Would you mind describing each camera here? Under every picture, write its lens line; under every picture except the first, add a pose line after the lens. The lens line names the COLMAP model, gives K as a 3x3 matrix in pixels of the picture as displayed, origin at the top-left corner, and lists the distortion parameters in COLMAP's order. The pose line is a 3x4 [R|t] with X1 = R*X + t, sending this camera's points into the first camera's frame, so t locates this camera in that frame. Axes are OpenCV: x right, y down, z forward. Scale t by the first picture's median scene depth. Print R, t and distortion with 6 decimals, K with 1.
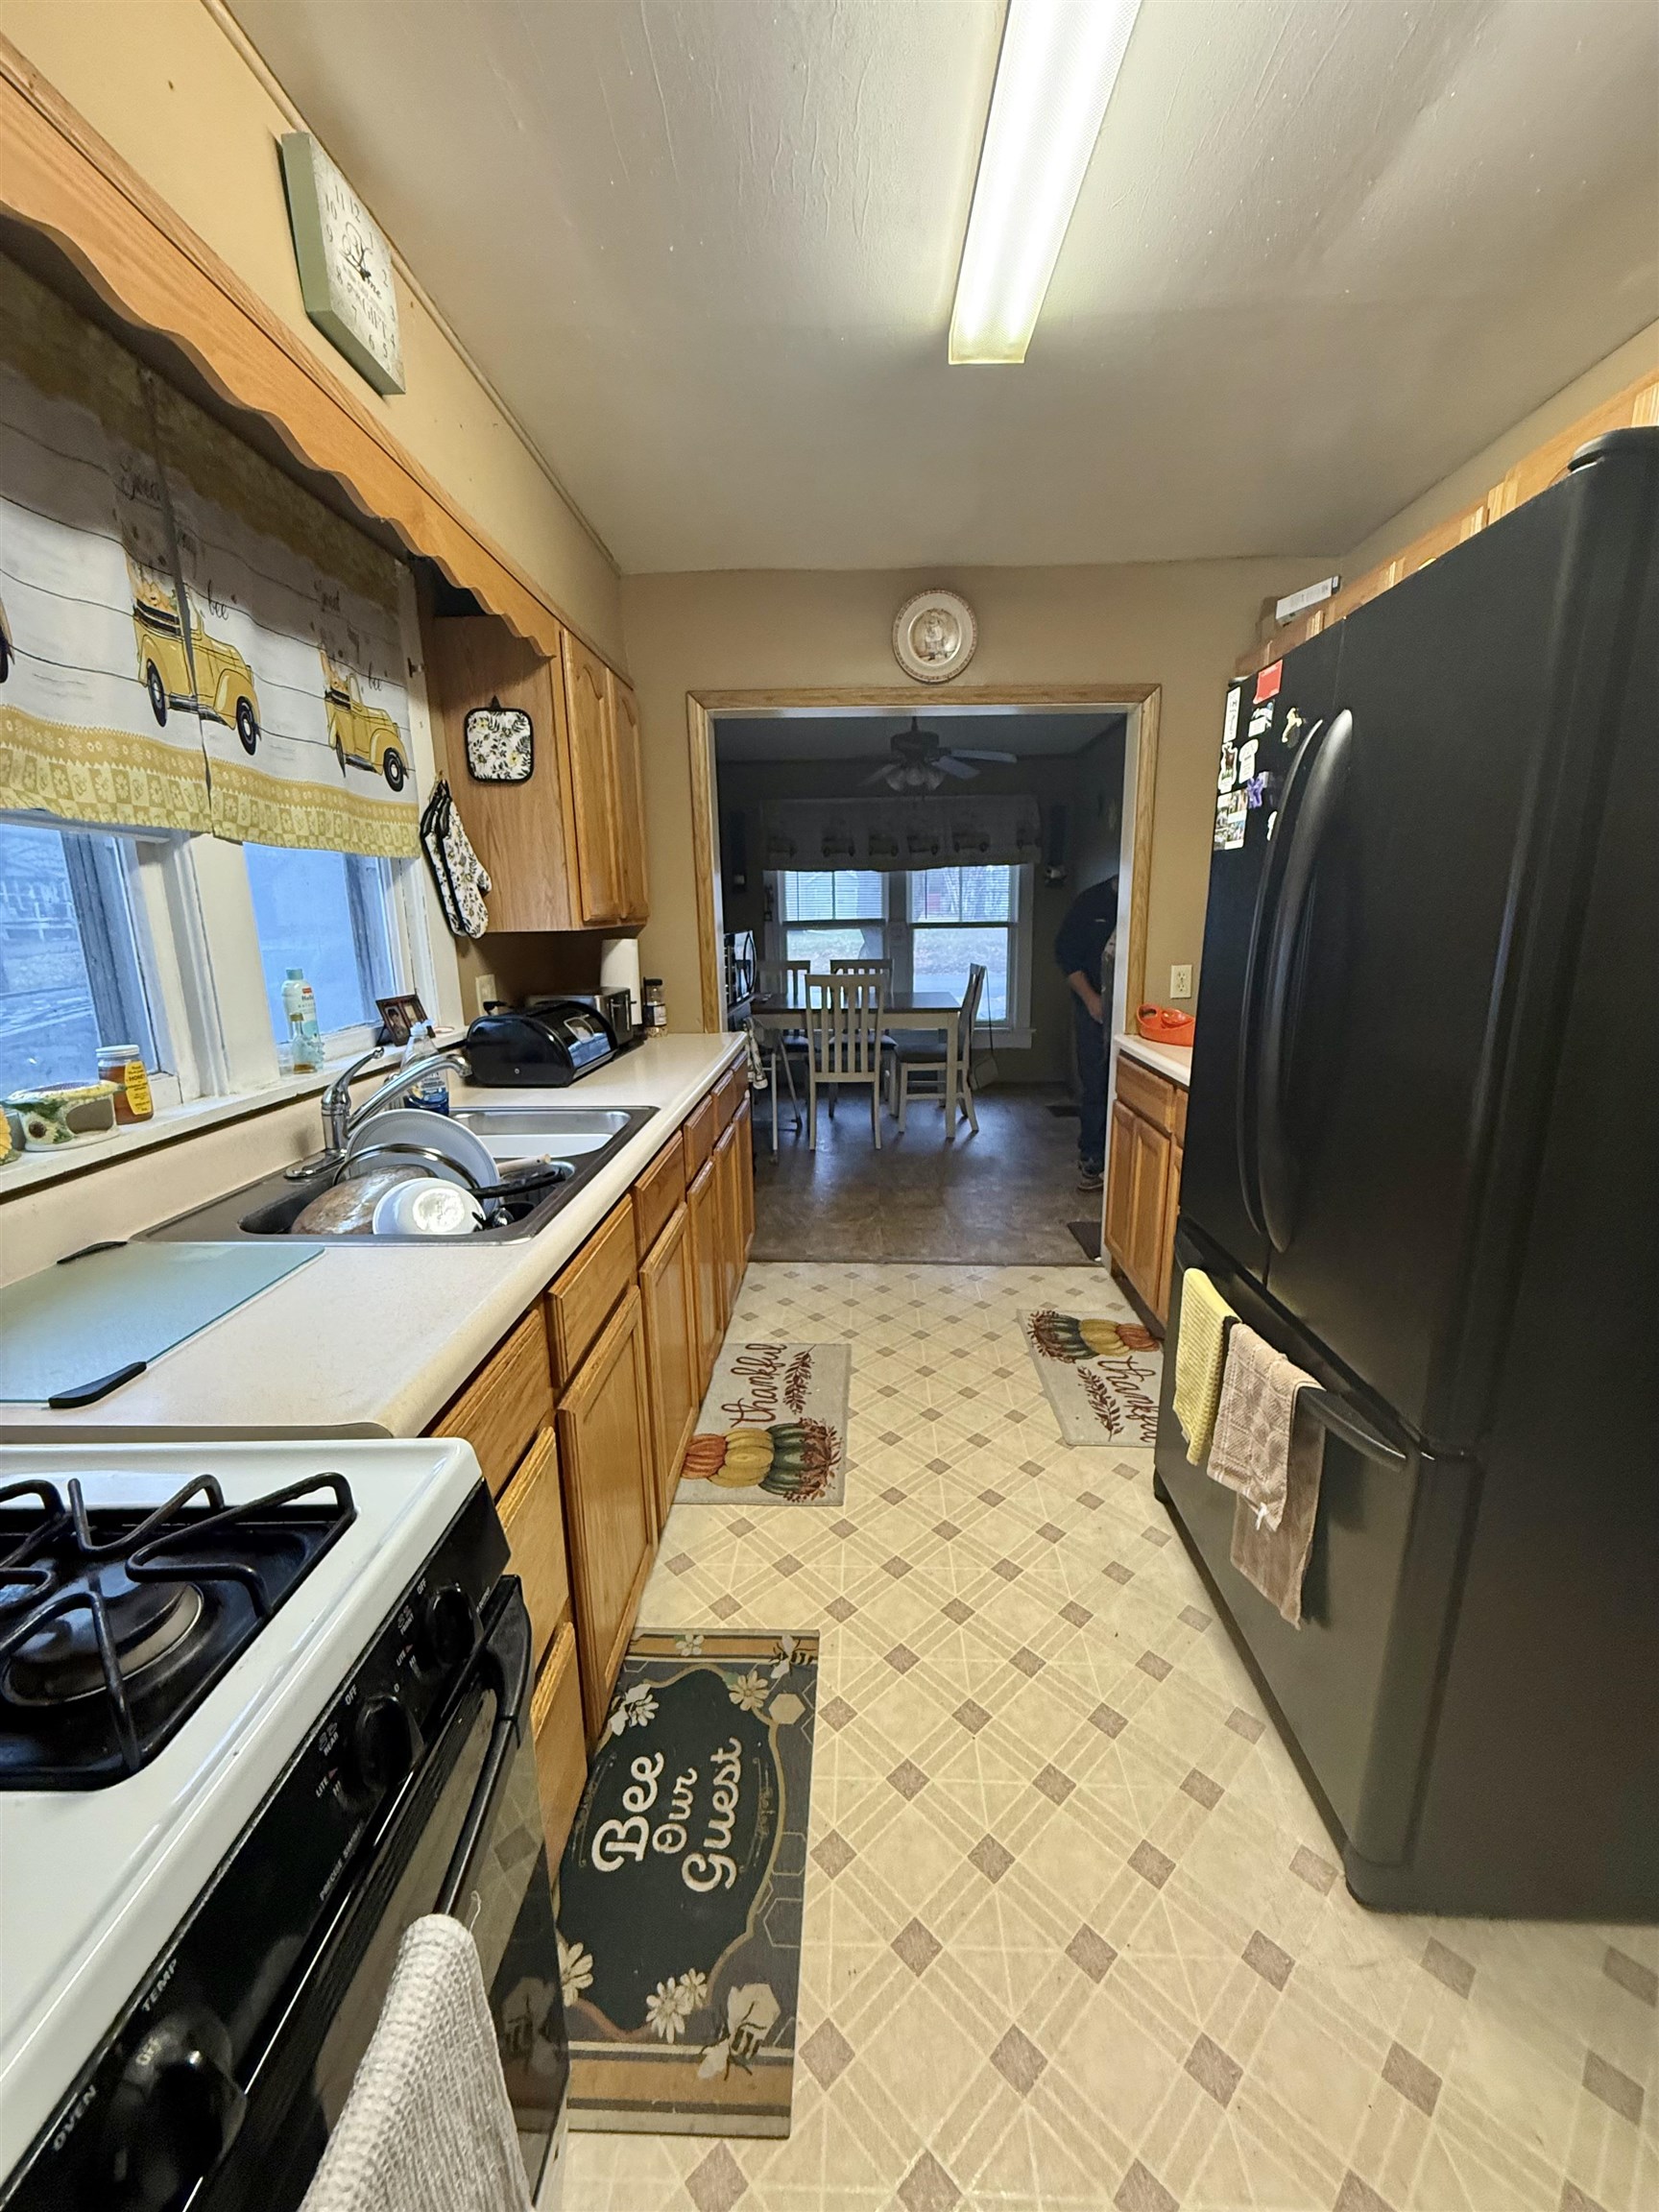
lens RADIAL K [[876.4, 0, 833.3], [0, 876.4, 1107.7], [0, 0, 1]] dist [0.001577, 0.000412]
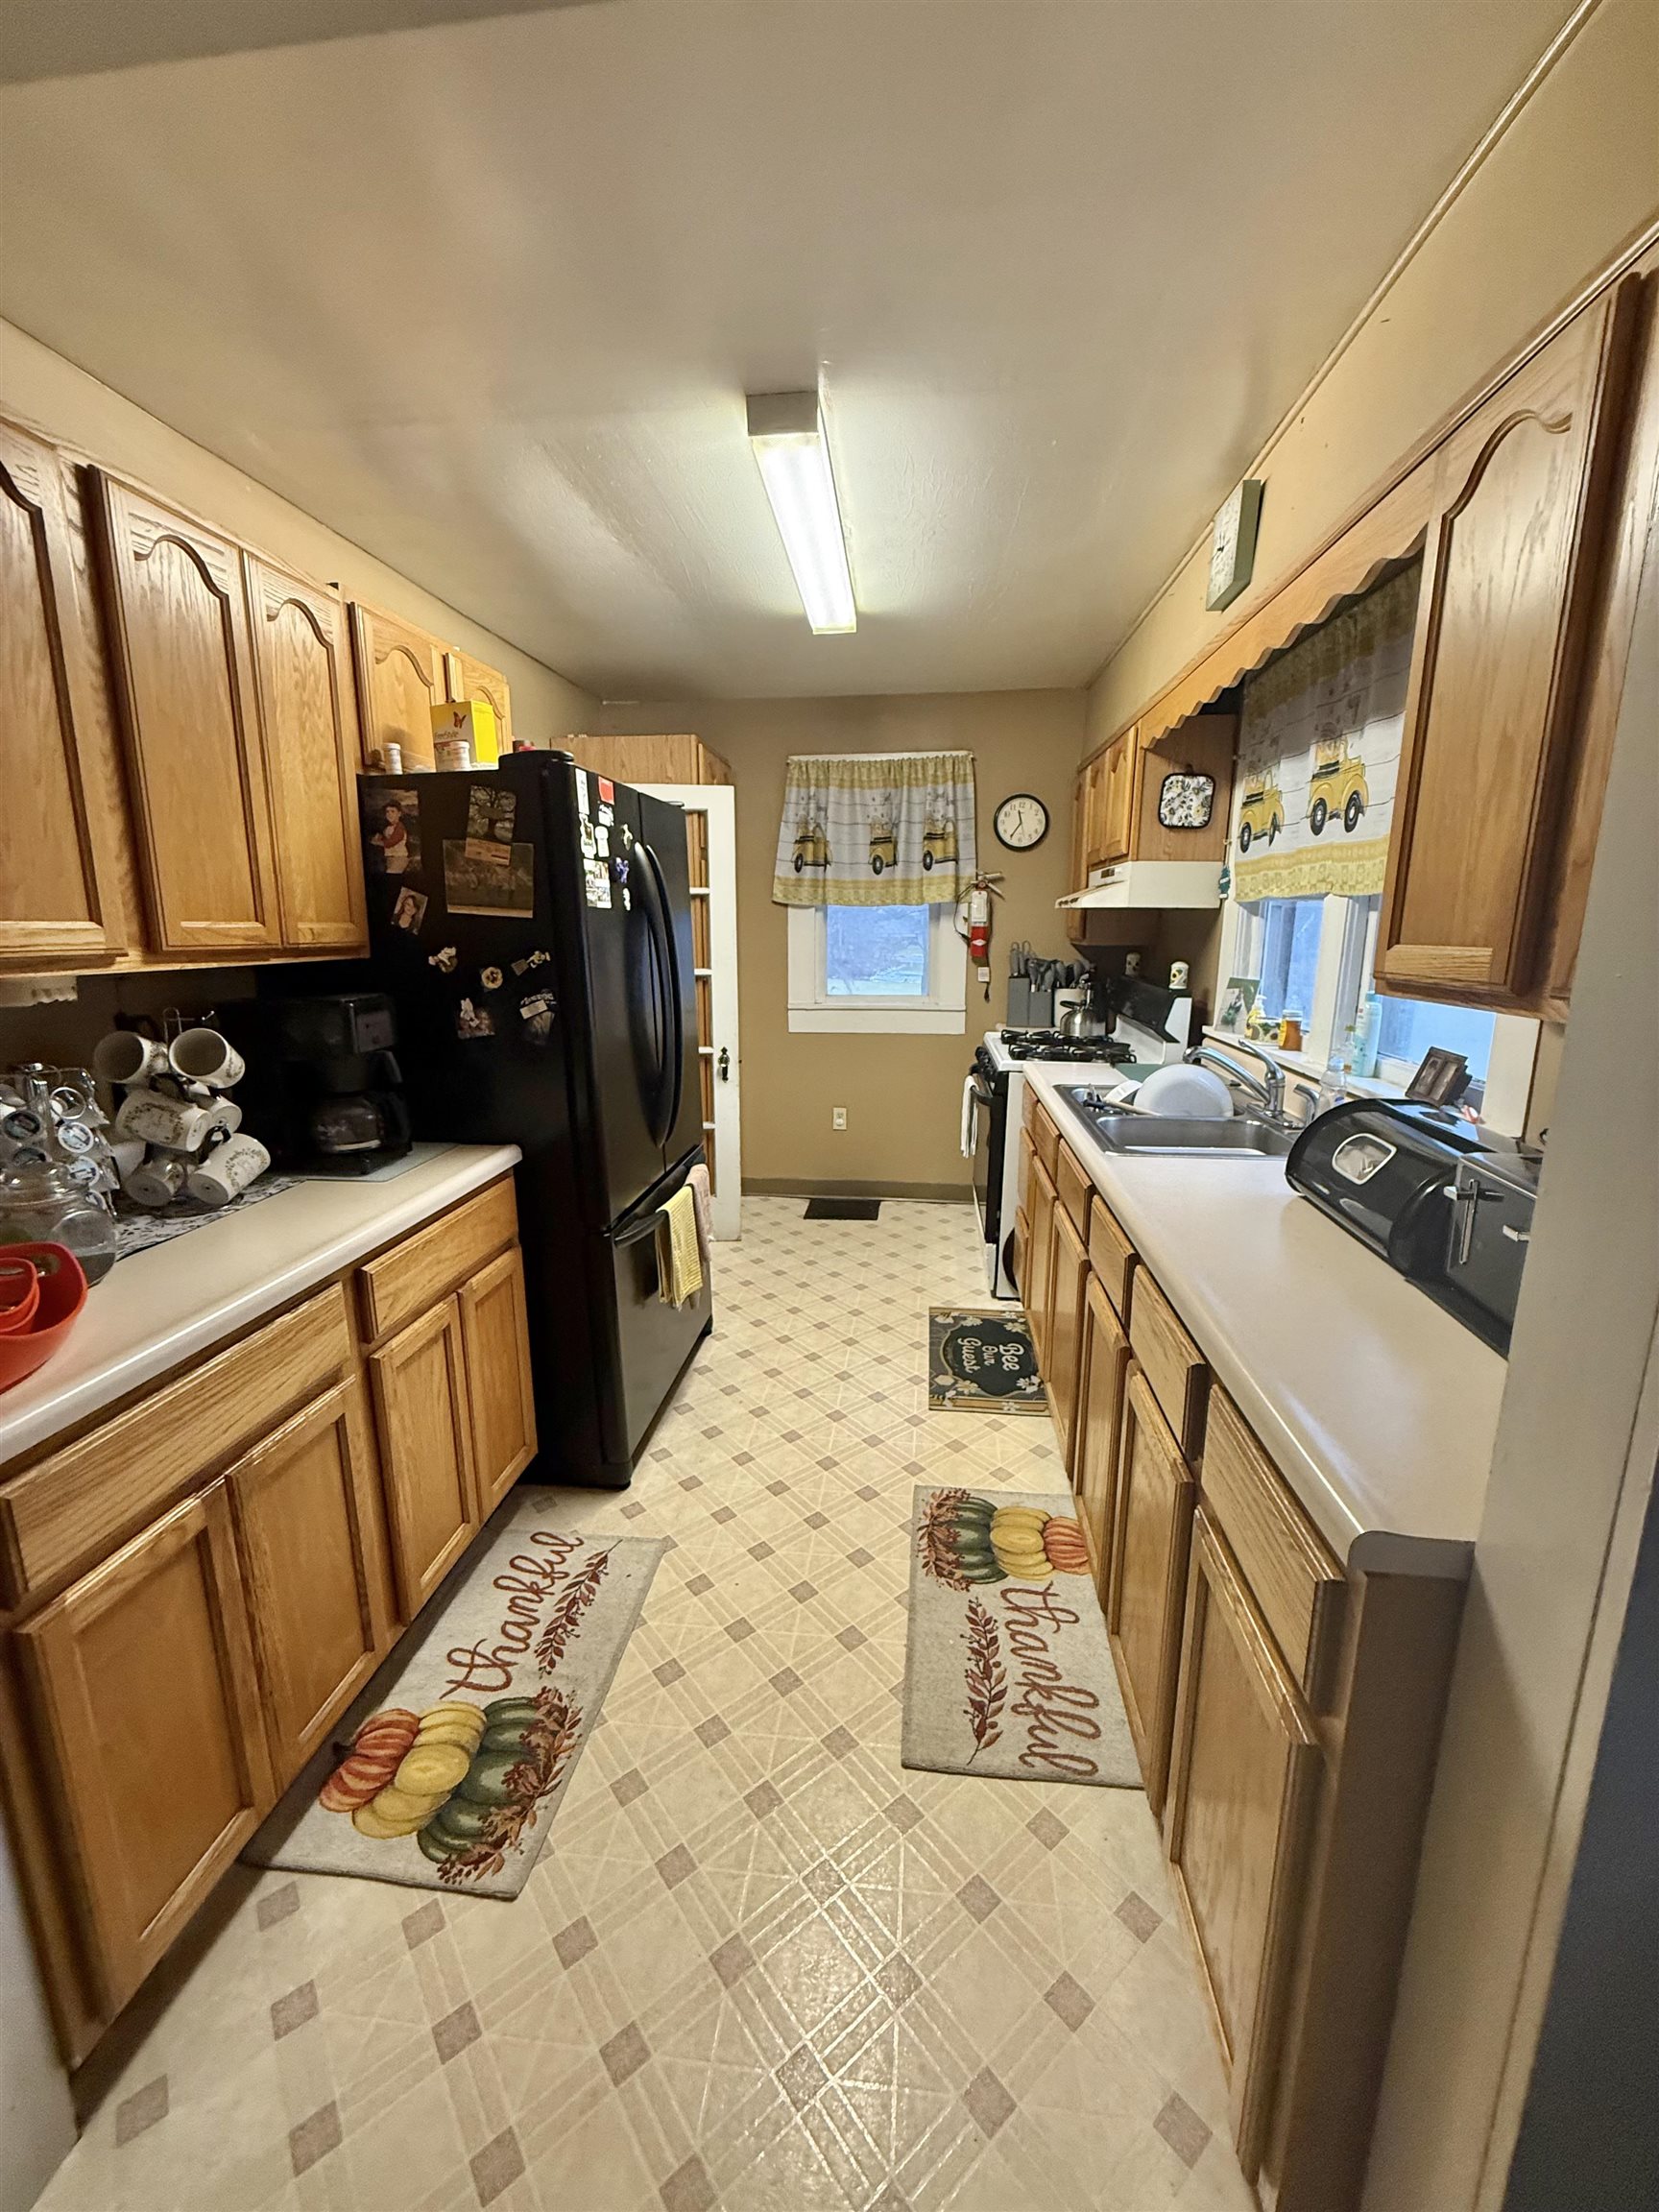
lens RADIAL K [[876.4, 0, 831.0], [0, 876.4, 1105.1], [0, 0, 1]] dist [0.001577, 0.000412]
pose [[-0.996915, -0.001289, 0.078474, 0.028827], [0.031528, 0.909068, 0.415454, -0.440196], [-0.071874, 0.416646, -0.906223, 1.785348]]
